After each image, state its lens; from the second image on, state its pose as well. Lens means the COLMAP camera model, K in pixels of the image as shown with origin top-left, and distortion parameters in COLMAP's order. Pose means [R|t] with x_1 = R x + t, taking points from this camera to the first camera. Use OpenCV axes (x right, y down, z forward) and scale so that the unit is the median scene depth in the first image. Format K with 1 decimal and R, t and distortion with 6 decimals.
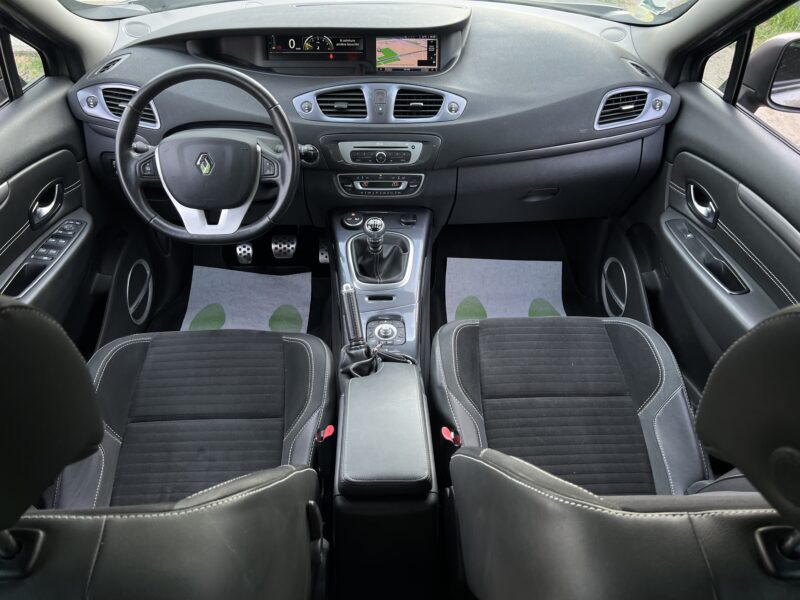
lens RADIAL K [[580.5, 0, 400.0], [0, 580.5, 300.0], [0, 0, 1]] dist [0.003545, -0.001217]
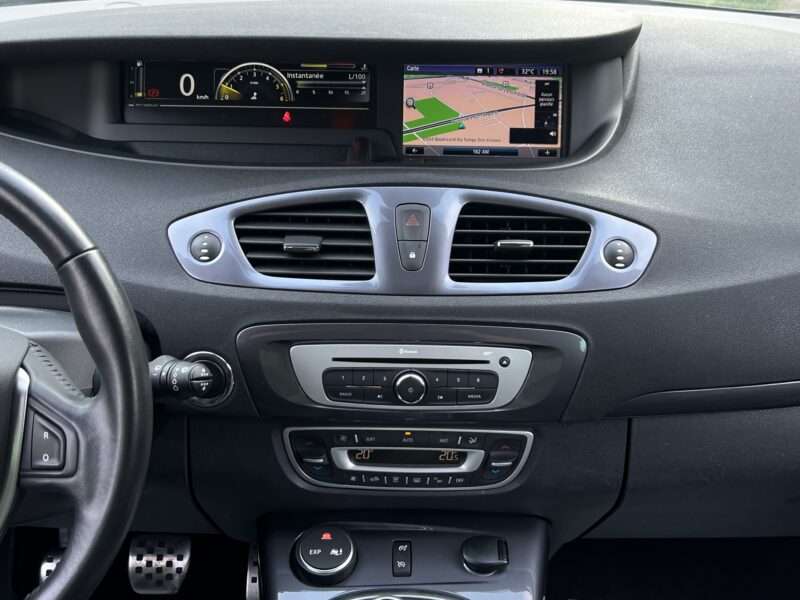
lens RADIAL K [[961.6, 0, 400.0], [0, 961.6, 300.0], [0, 0, 1]] dist [0.091462, -0.027825]
pose [[0.999392, 0.016147, -0.030886, -0.021915], [-0.022655, 0.974411, -0.223630, -0.164964], [0.026485, 0.224194, 0.974185, 0.418819]]
